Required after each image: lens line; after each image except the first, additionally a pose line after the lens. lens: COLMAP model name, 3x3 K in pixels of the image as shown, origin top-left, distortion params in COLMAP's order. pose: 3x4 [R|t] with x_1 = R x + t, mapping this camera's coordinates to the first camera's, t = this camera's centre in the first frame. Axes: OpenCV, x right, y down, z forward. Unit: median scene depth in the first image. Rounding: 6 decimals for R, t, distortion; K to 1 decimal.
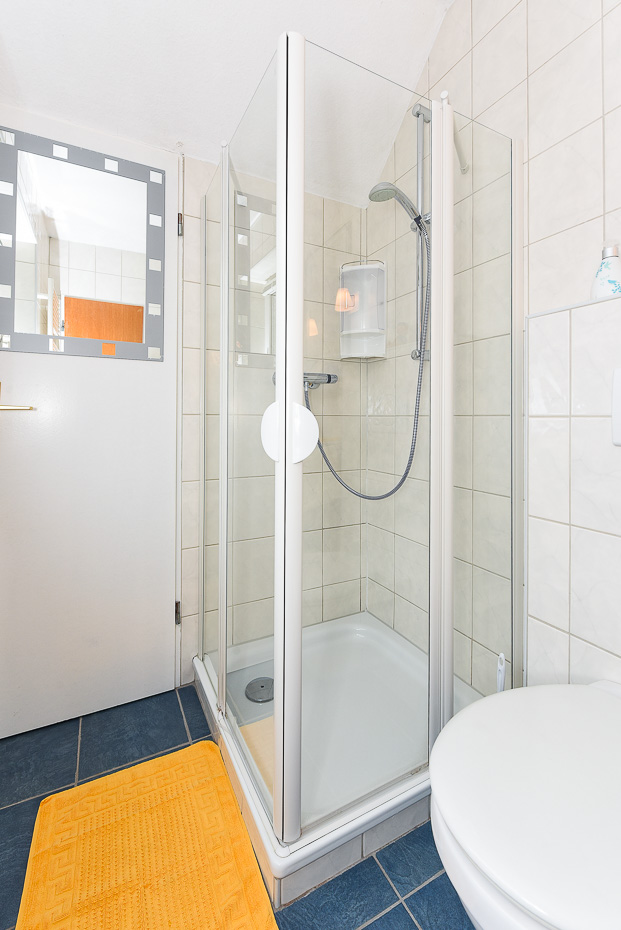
lens RADIAL K [[422.1, 0, 309.5], [0, 422.1, 463.2], [0, 0, 1]] dist [-0.003570, -0.002405]
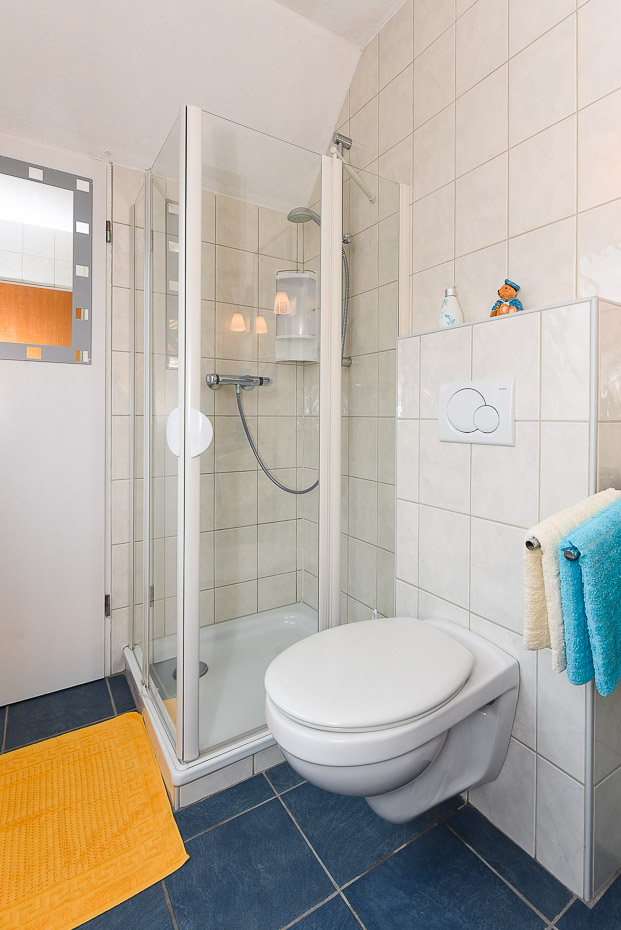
lens RADIAL K [[420.7, 0, 313.3], [0, 420.7, 459.1], [0, 0, 1]] dist [-0.005281, -0.001304]
pose [[0.990810, -0.011867, 0.134740, 0.057095], [0.013067, 0.999882, -0.008028, 0.007441], [-0.134629, 0.009715, 0.990848, -0.102527]]
